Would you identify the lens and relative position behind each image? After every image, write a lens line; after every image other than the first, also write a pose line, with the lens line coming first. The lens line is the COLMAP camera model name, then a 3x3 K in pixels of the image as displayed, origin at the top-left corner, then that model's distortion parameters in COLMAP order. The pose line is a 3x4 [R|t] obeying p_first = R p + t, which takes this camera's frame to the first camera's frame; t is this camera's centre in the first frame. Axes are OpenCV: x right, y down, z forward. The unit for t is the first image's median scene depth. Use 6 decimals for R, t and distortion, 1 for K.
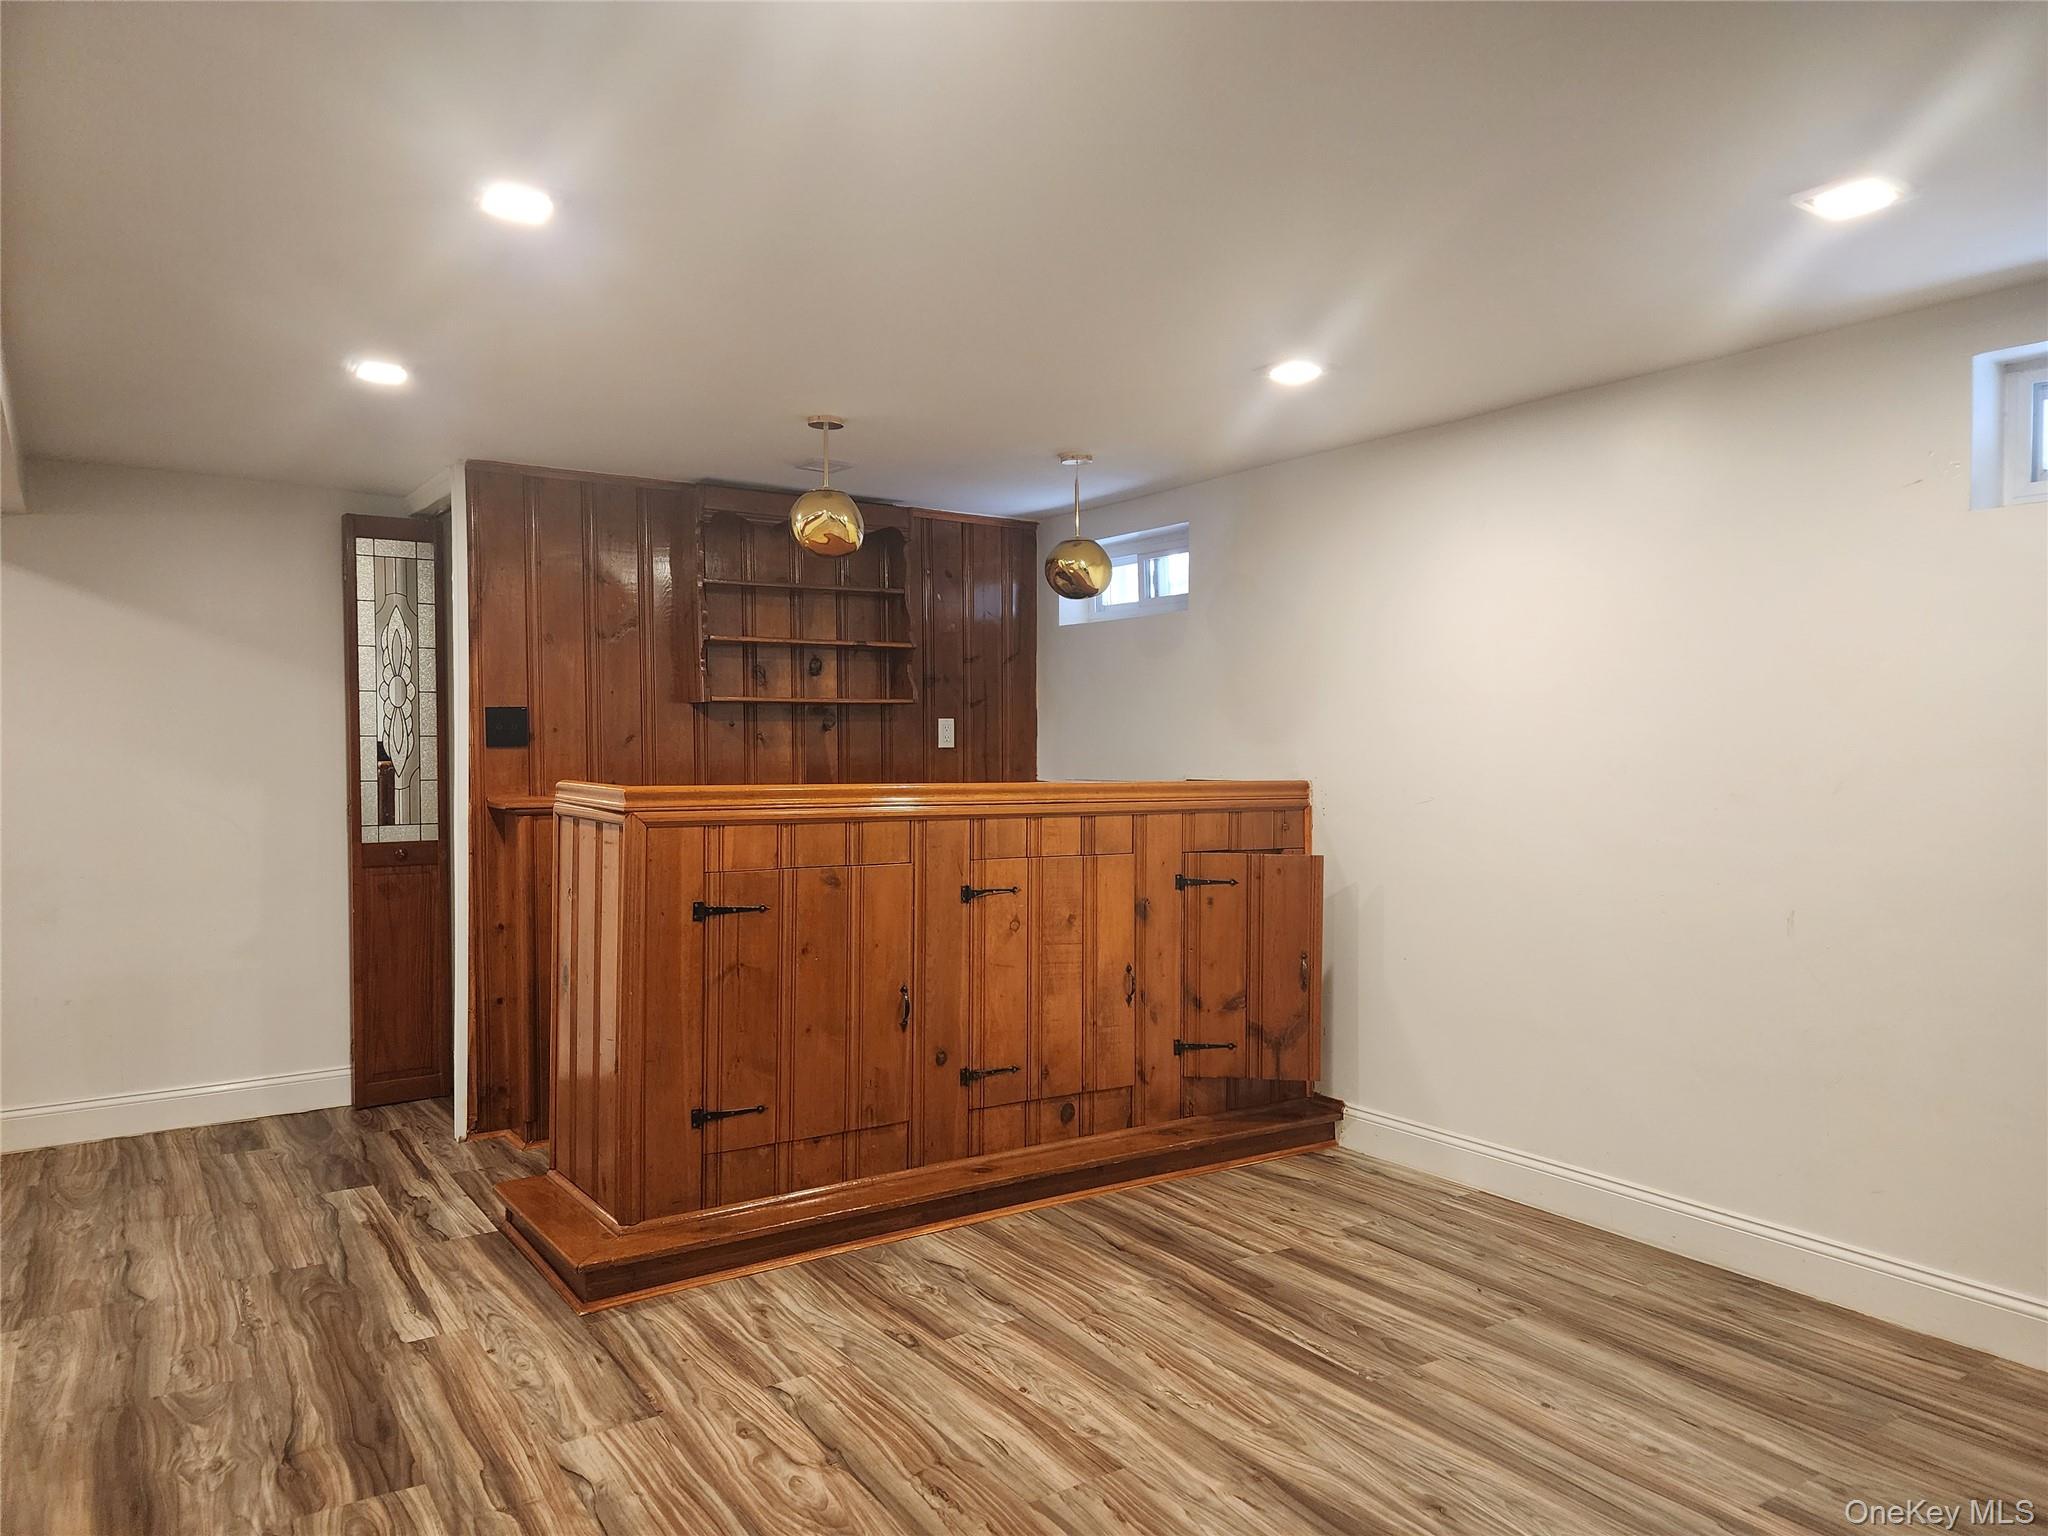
lens RADIAL K [[1378.4, 0, 1025.3], [0, 1378.4, 763.5], [0, 0, 1]] dist [0.001739, -0.001413]
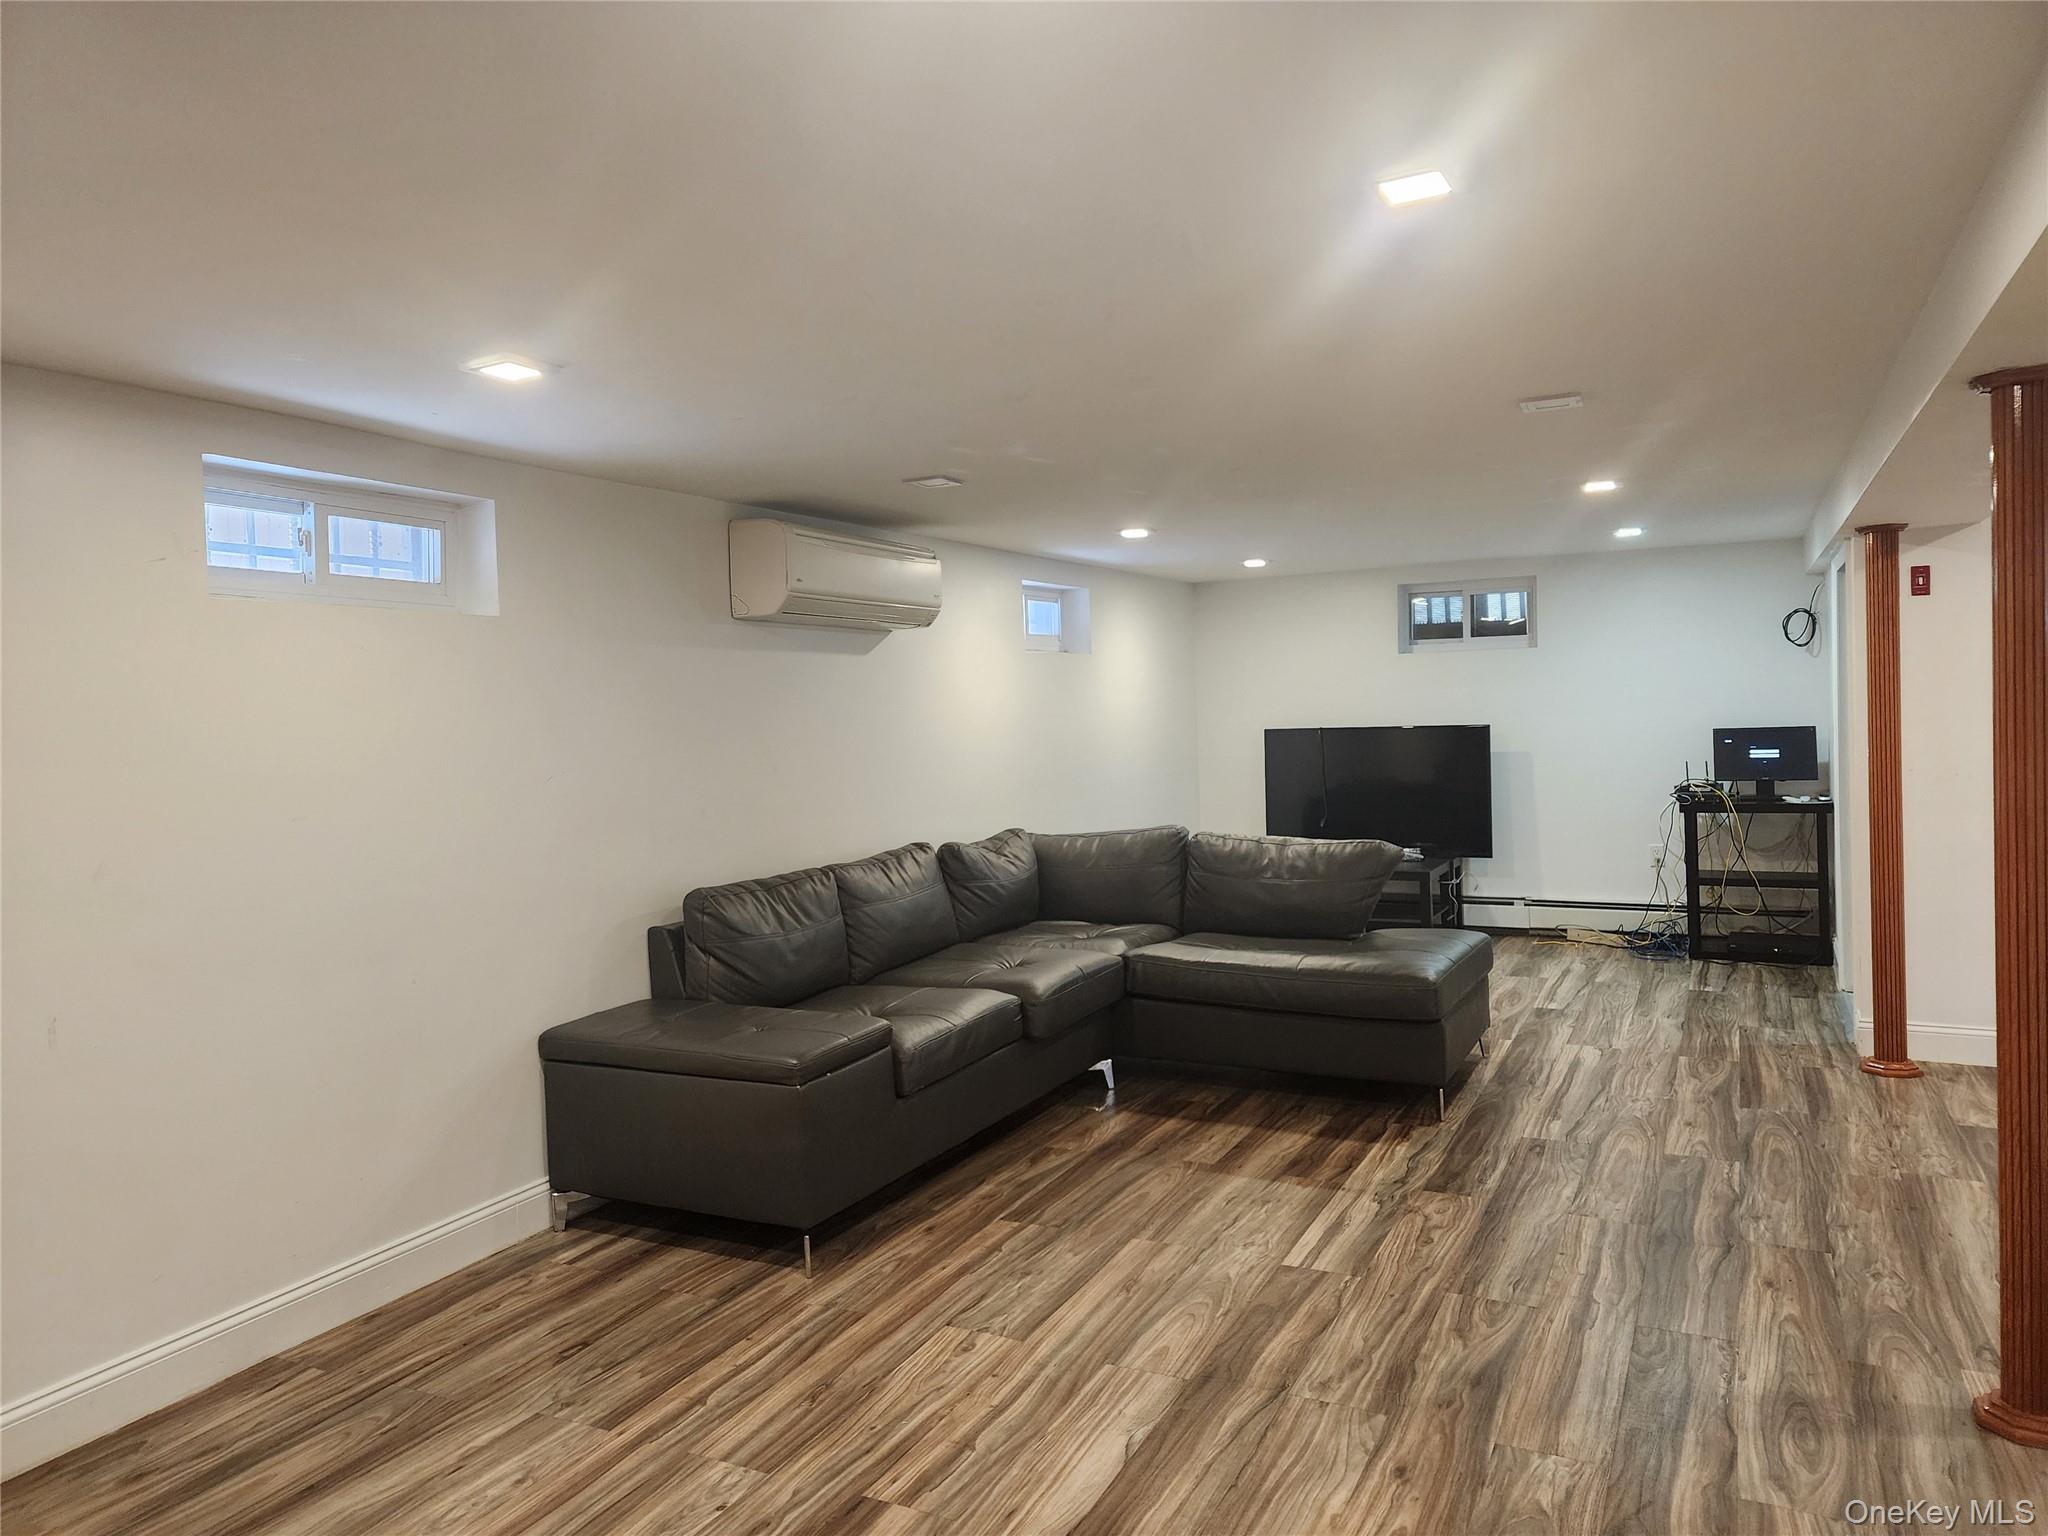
lens RADIAL K [[1378.4, 0, 1025.7], [0, 1378.4, 766.7], [0, 0, 1]] dist [0.001739, -0.001413]
pose [[-0.495220, -0.010941, 0.868699, -0.600408], [0.051794, 0.997770, 0.042093, -0.061758], [-0.867222, 0.065839, -0.493549, 1.087900]]
